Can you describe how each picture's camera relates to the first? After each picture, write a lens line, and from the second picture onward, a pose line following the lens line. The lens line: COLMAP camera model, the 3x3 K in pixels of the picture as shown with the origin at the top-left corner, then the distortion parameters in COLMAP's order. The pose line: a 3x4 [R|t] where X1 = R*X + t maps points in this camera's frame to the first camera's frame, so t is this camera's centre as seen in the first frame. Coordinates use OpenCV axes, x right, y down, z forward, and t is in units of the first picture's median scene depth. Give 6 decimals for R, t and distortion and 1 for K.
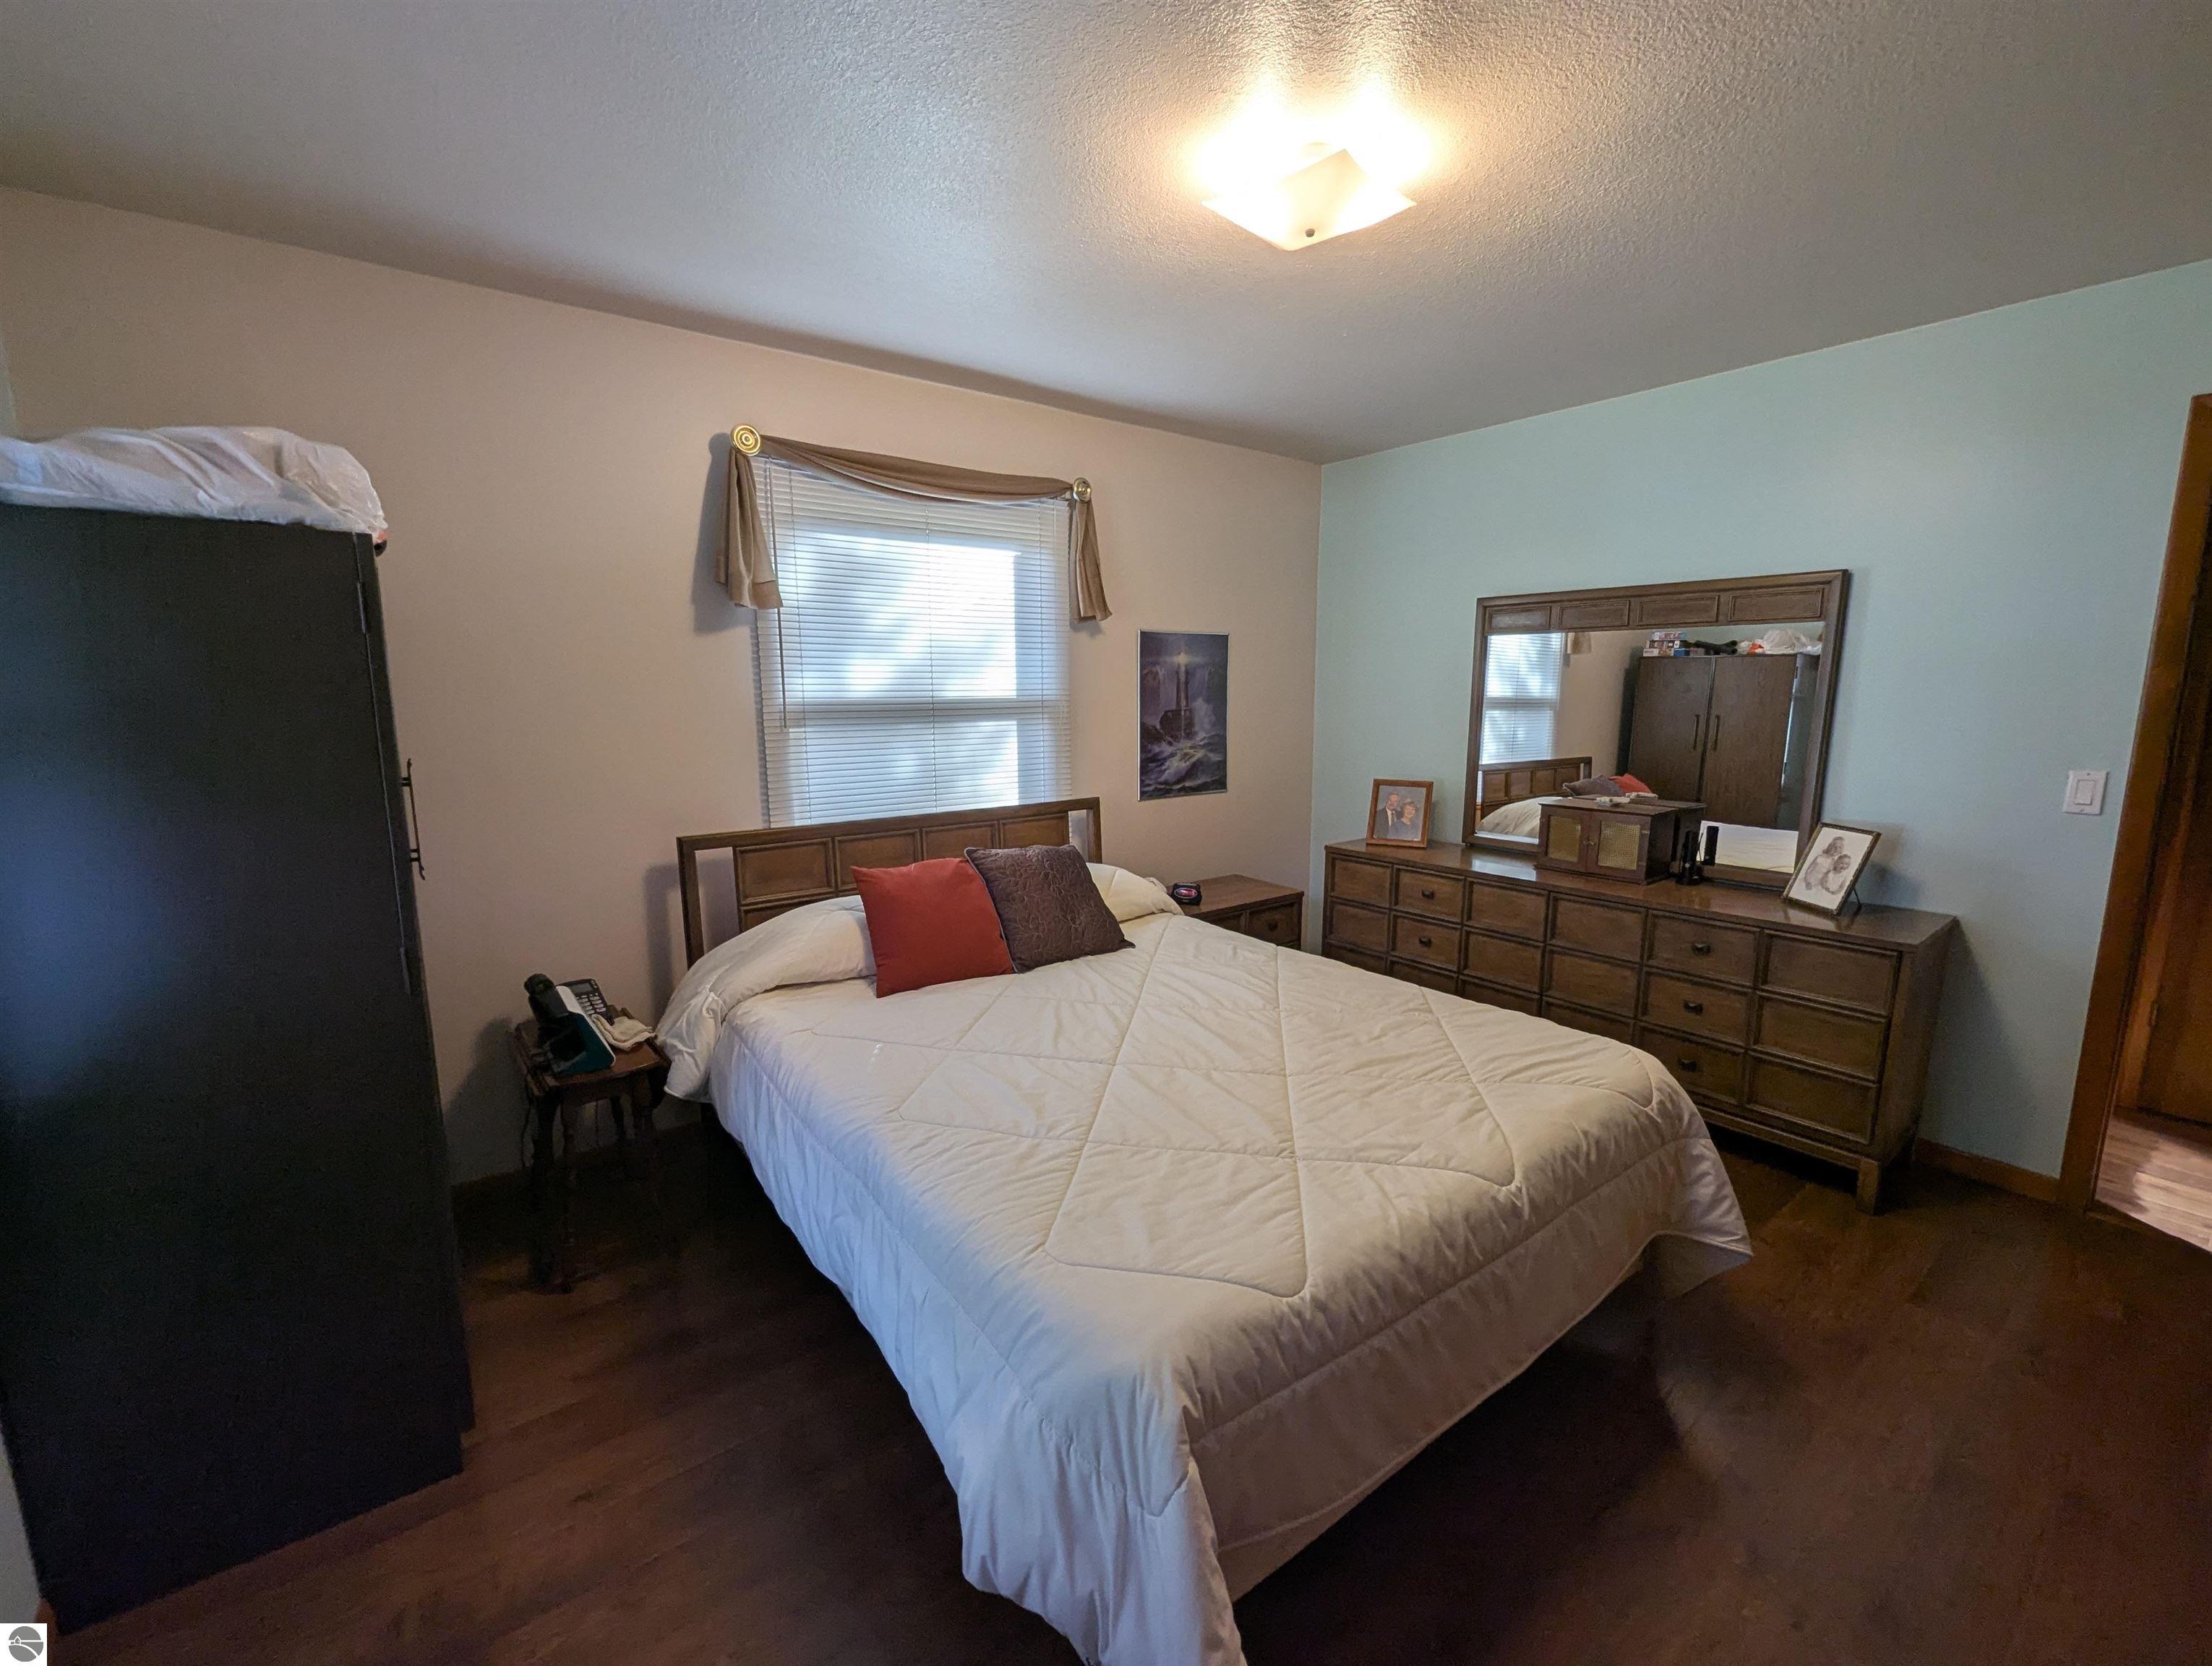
lens RADIAL K [[920.7, 0, 1109.6], [0, 920.7, 832.9], [0, 0, 1]] dist [0.001549, -0.001240]
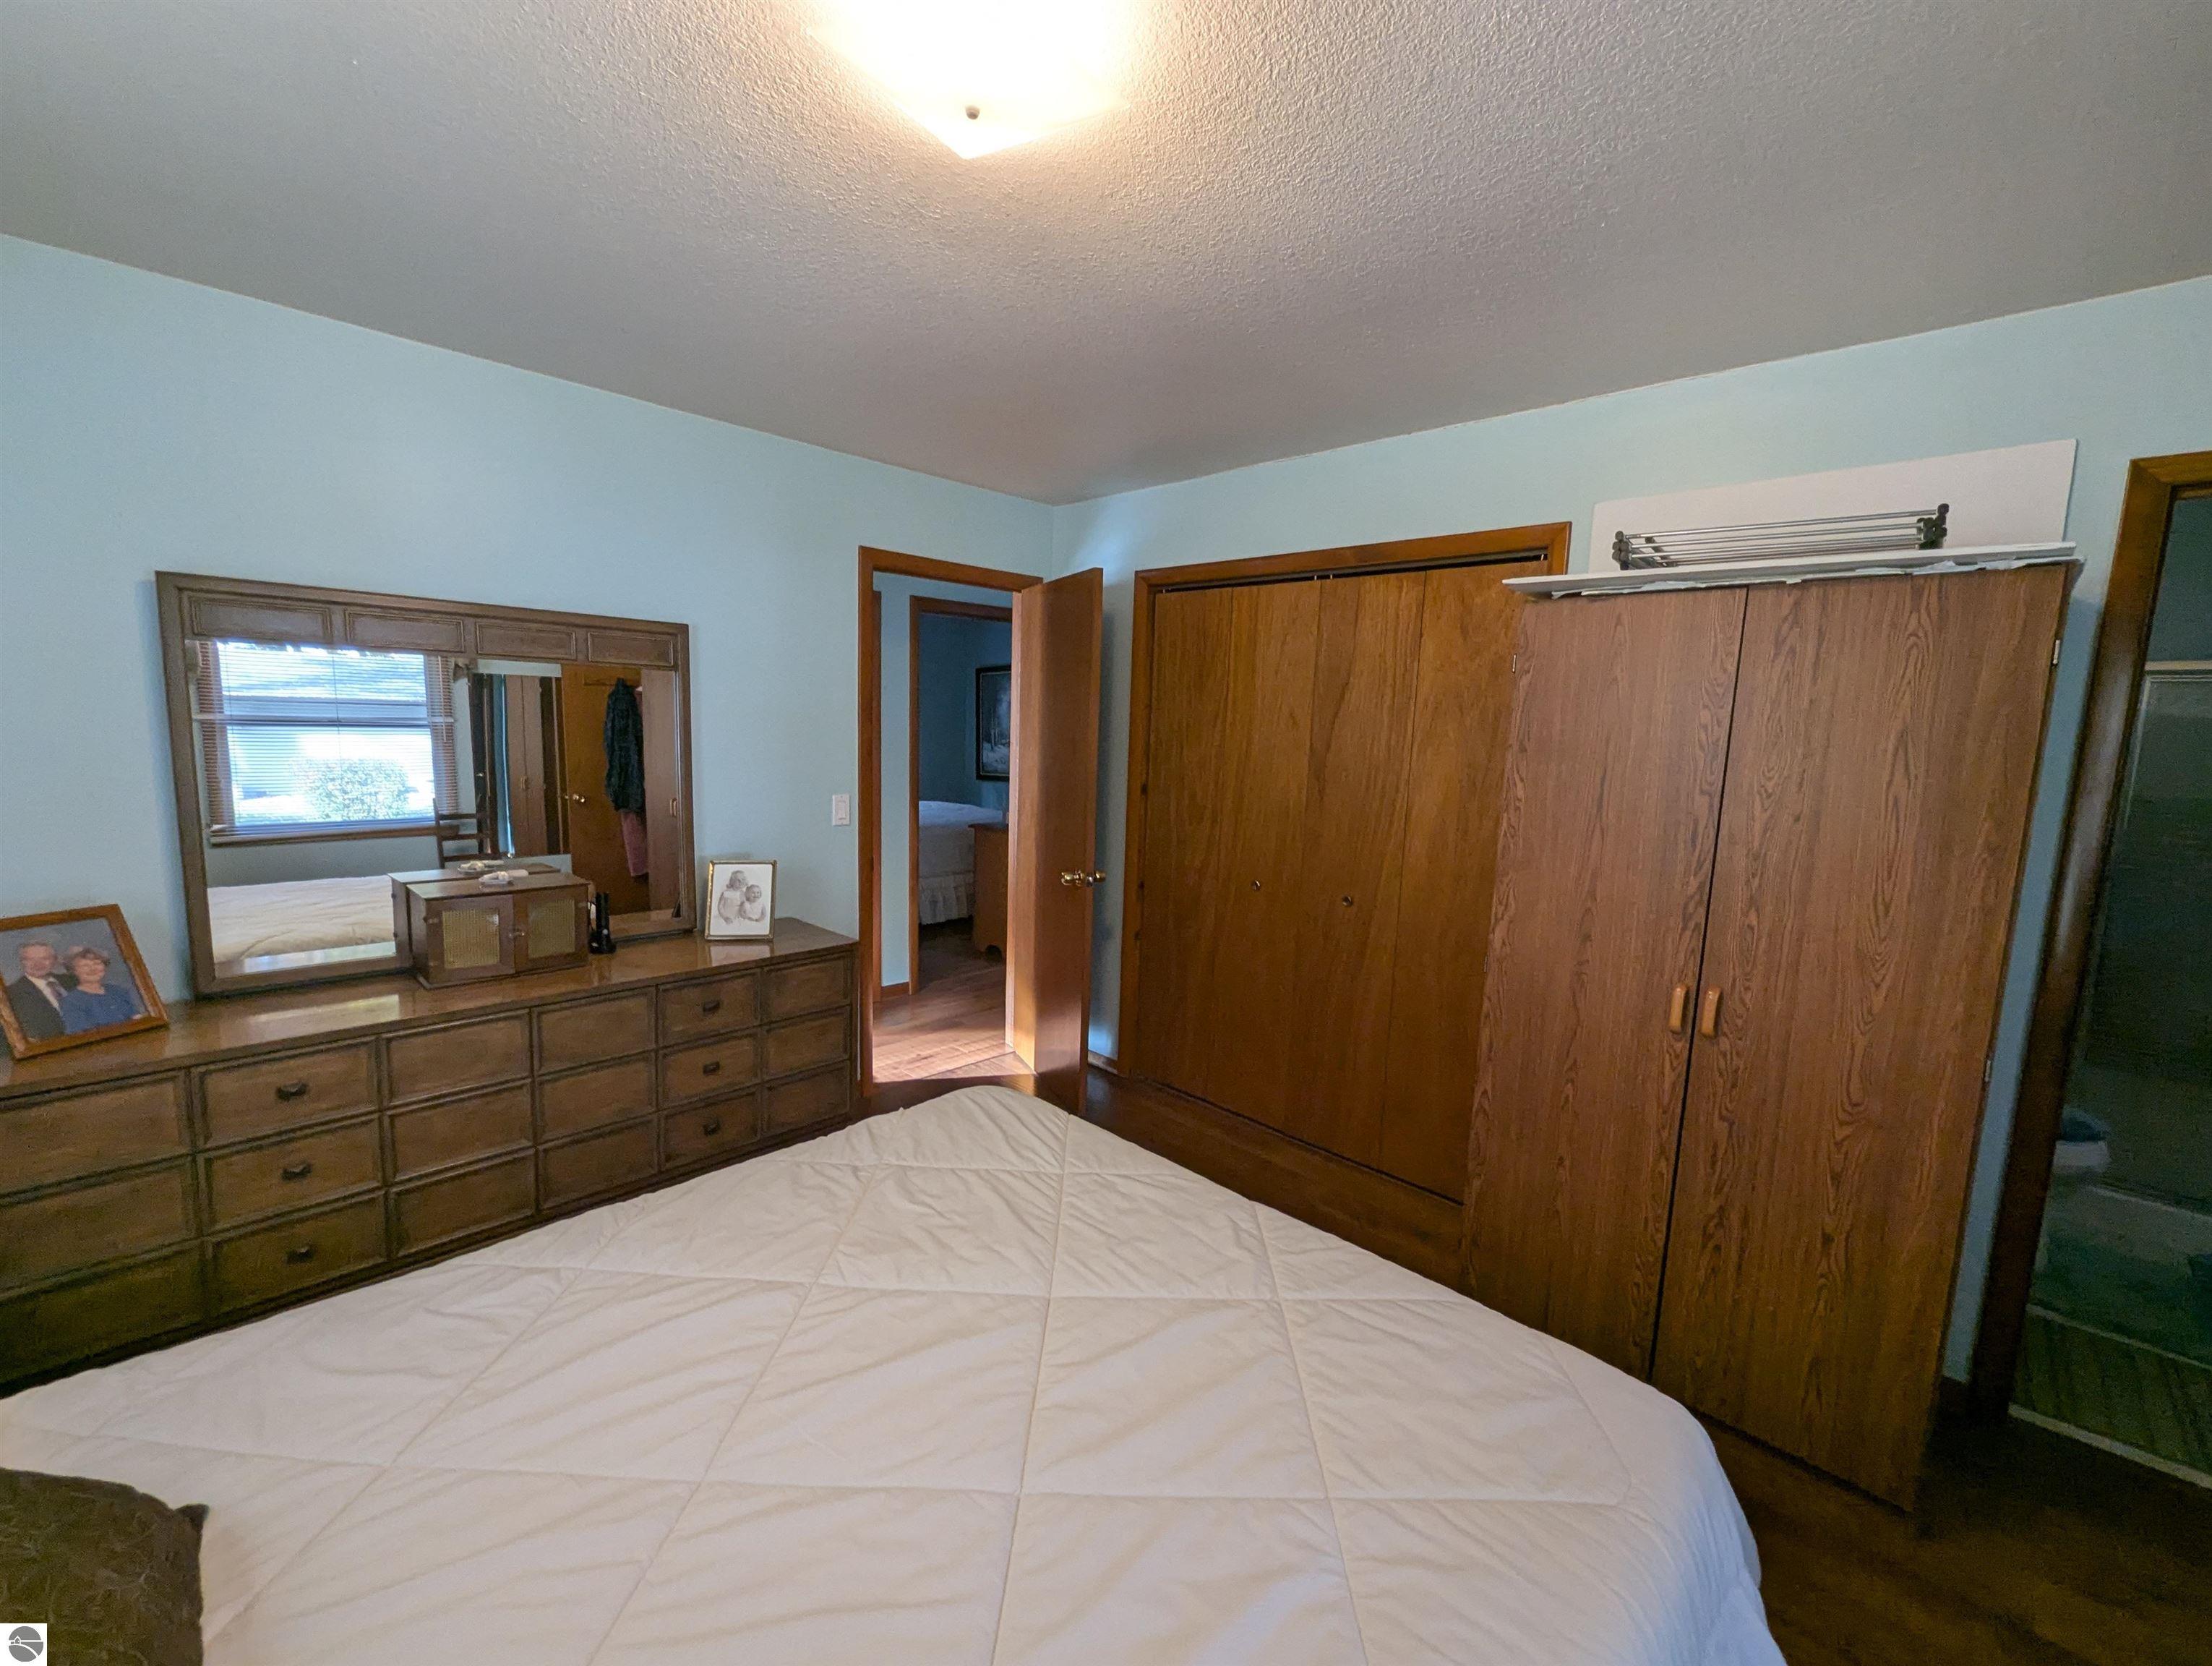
lens RADIAL K [[920.7, 0, 1107.9], [0, 920.7, 833.6], [0, 0, 1]] dist [0.001549, -0.001240]
pose [[-0.149153, -0.123932, 0.981017, -0.329678], [0.121715, 0.982269, 0.142595, -0.133815], [-0.981294, 0.140673, -0.131424, 0.661614]]
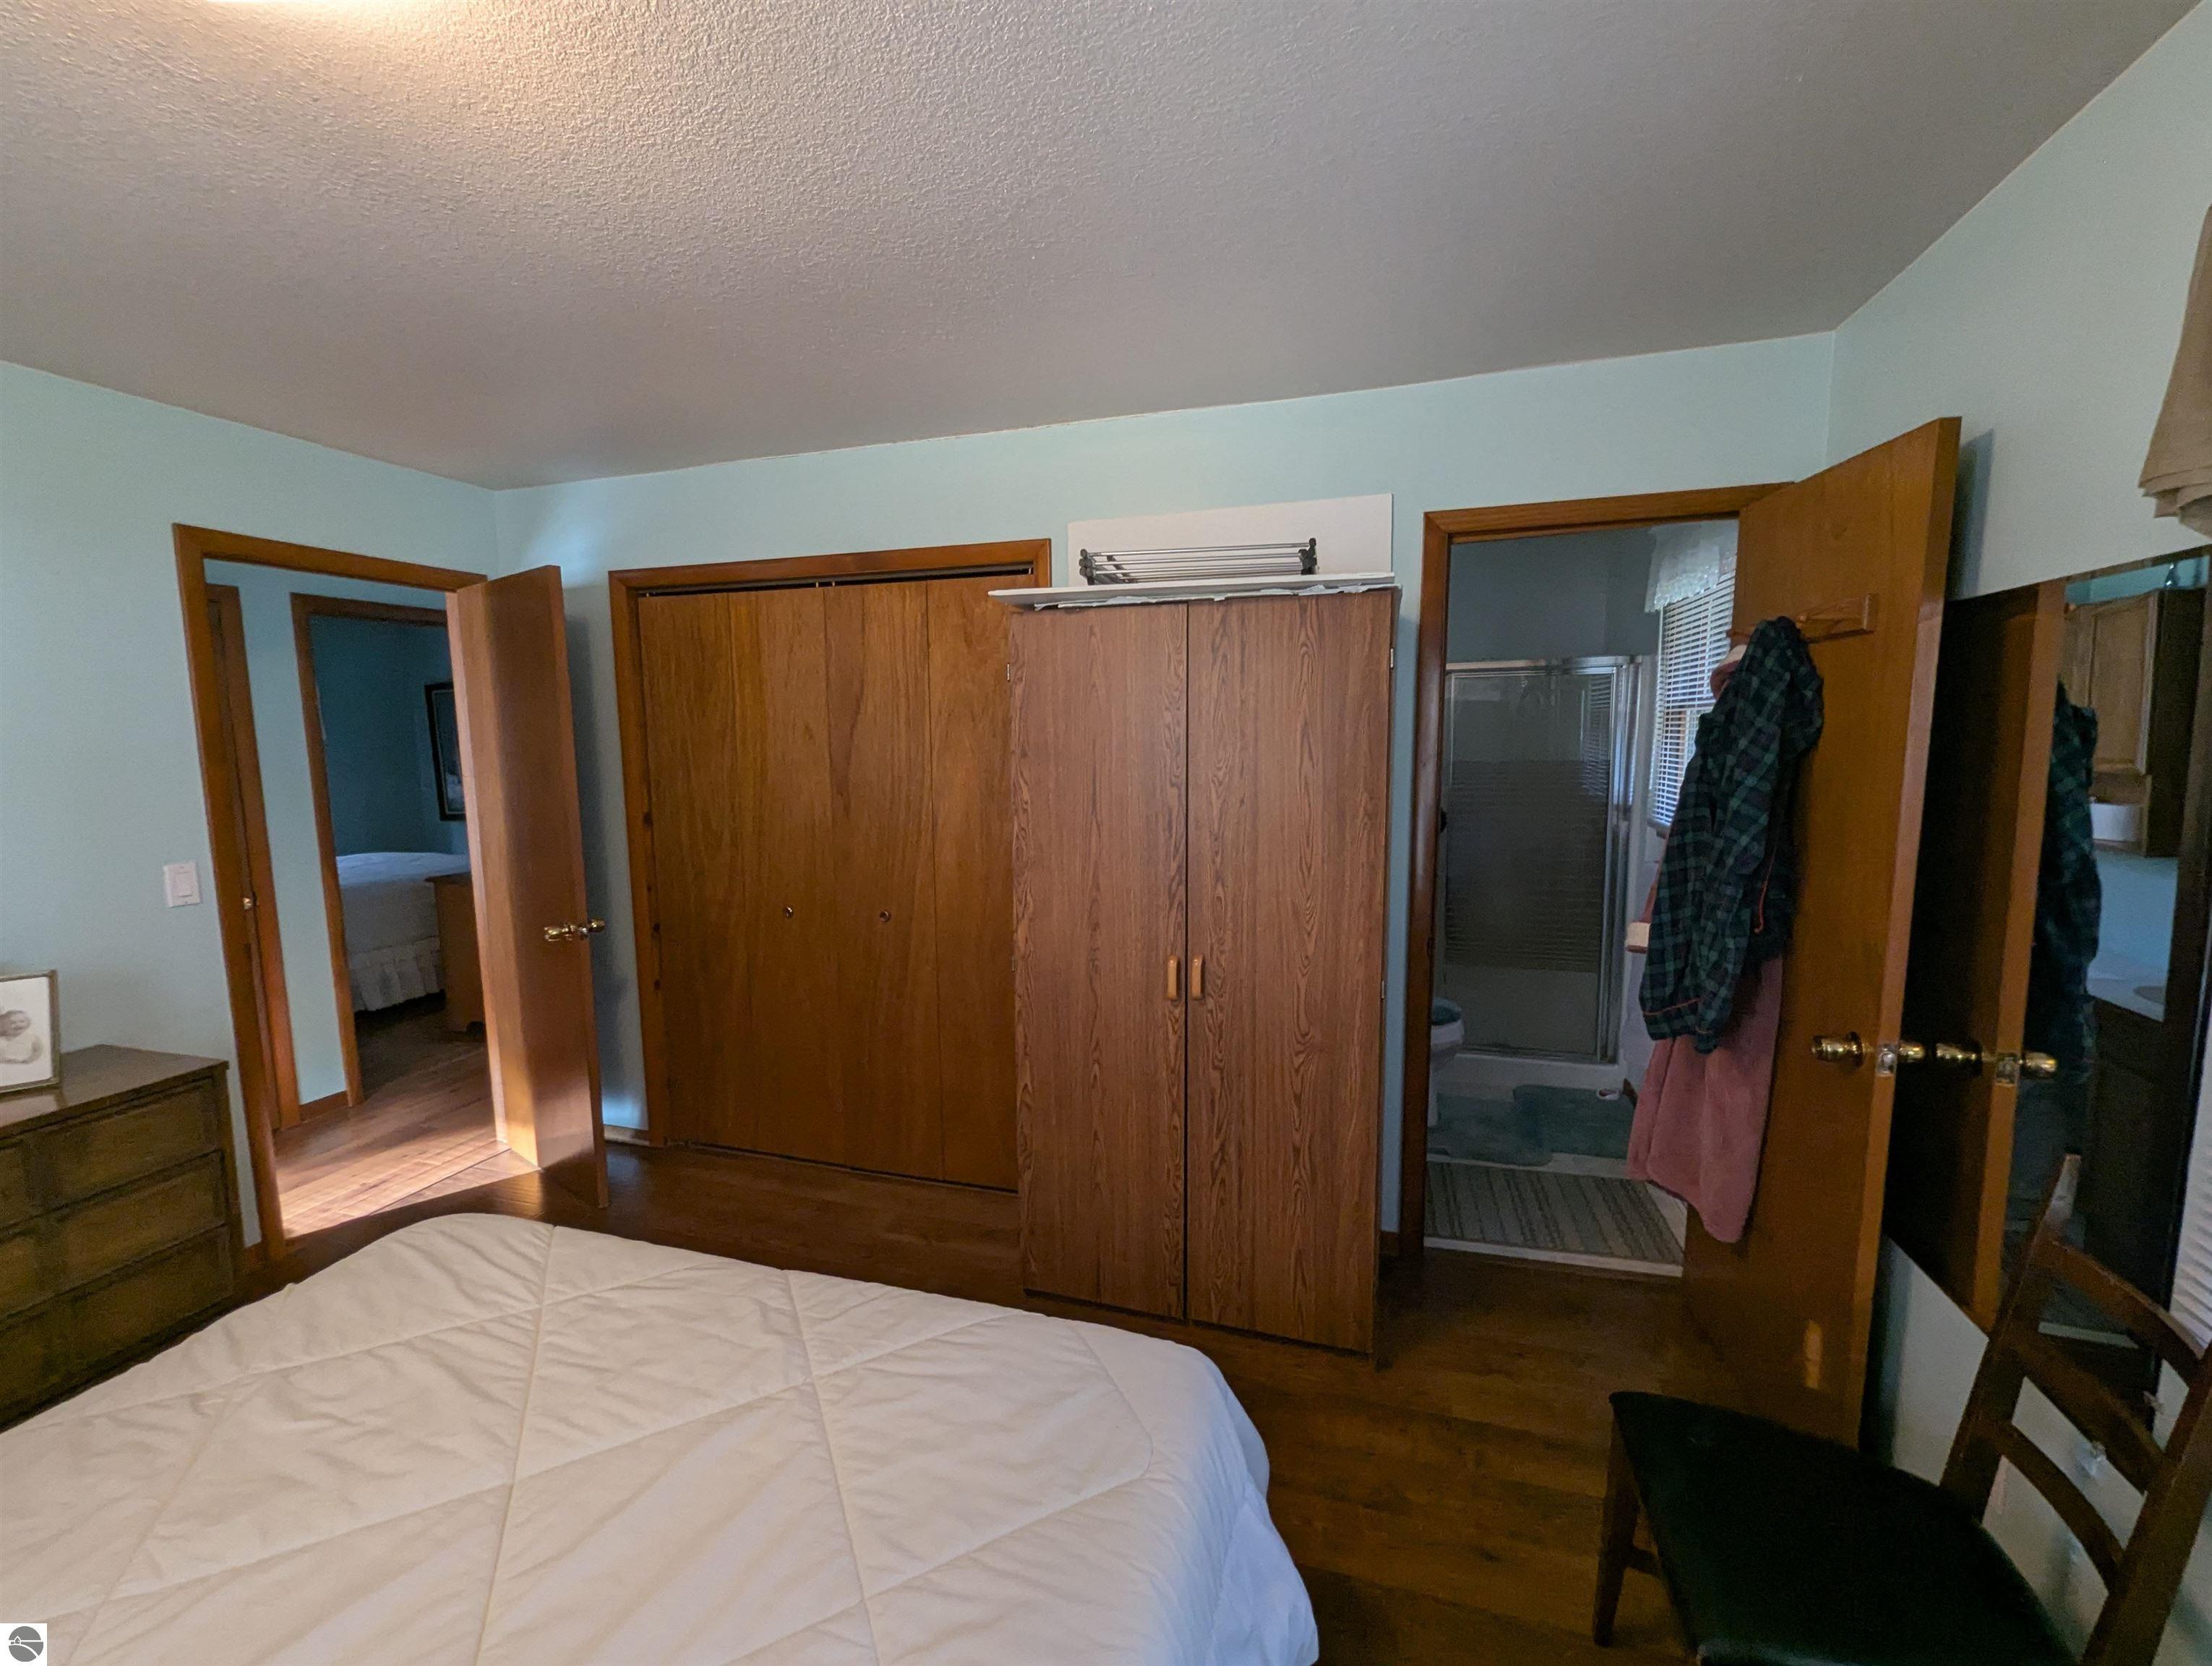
lens RADIAL K [[920.7, 0, 1106.1], [0, 920.7, 835.2], [0, 0, 1]] dist [0.001549, -0.001240]
pose [[-0.585065, -0.081752, 0.806856, -0.312853], [0.139711, 0.969871, 0.199576, -0.133019], [-0.798862, 0.229491, -0.556016, 0.615613]]
